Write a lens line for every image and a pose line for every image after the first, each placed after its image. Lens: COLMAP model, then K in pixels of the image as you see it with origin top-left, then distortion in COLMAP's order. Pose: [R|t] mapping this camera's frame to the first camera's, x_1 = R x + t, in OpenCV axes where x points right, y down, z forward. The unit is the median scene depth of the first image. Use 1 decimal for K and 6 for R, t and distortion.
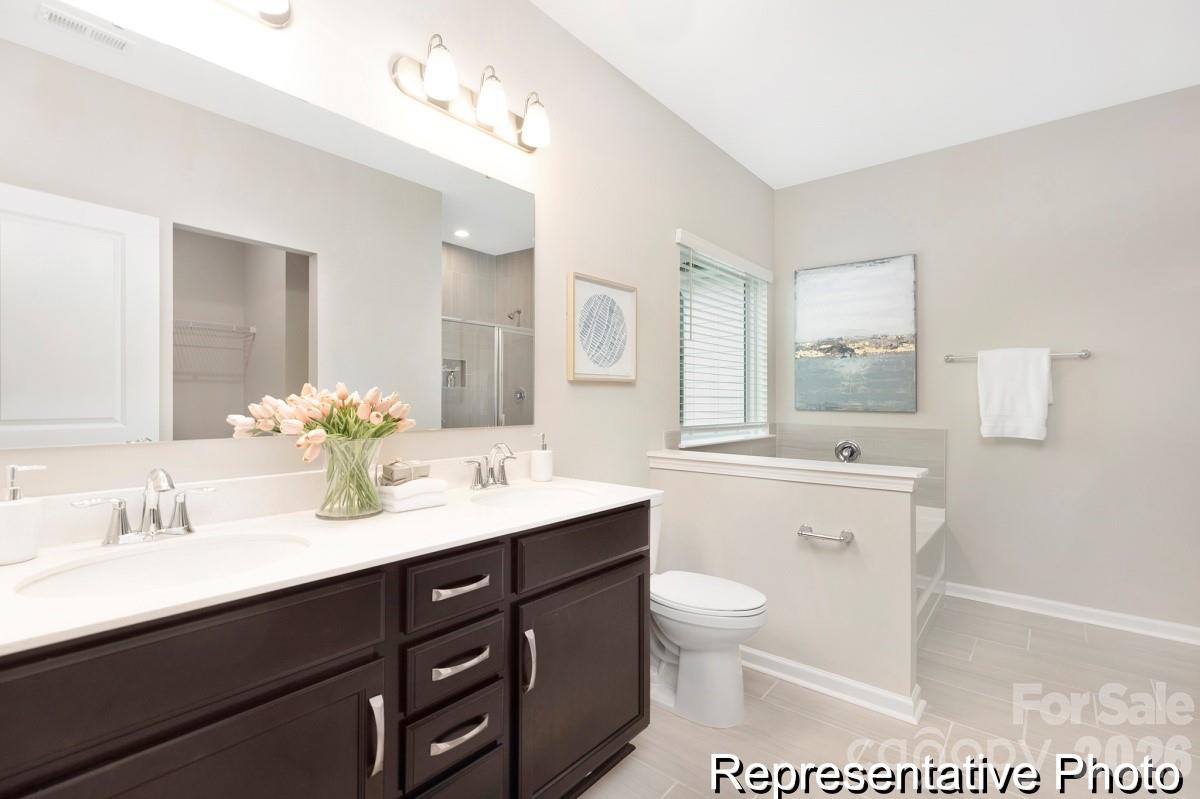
lens RADIAL K [[542.9, 0, 597.1], [0, 542.9, 394.3], [0, 0, 1]] dist [0.029134, 0.000496]
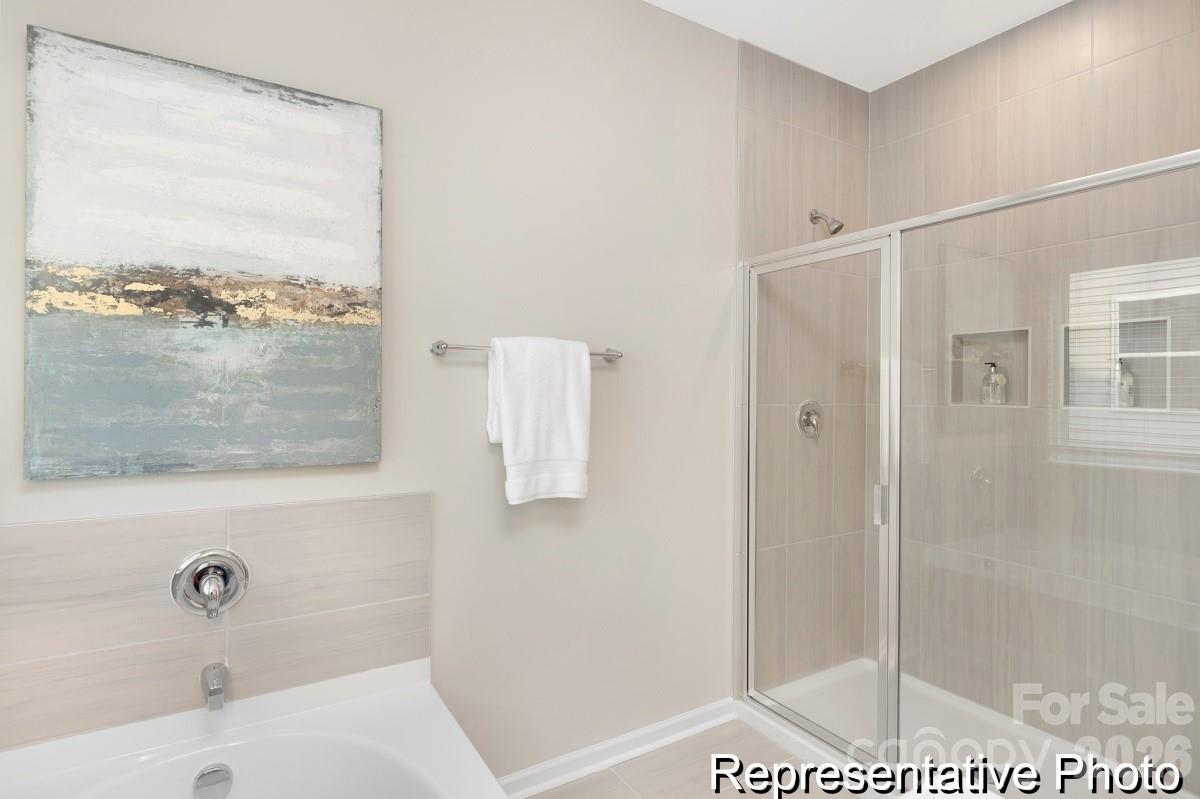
lens RADIAL K [[625.6, 0, 600.1], [0, 625.6, 390.8], [0, 0, 1]] dist [-0.000120, 0.001596]
pose [[0.327445, 0.009470, 0.944823, 0.148273], [-0.000272, 0.999951, -0.009929, -0.020067], [-0.944870, 0.002994, 0.327431, 0.625218]]
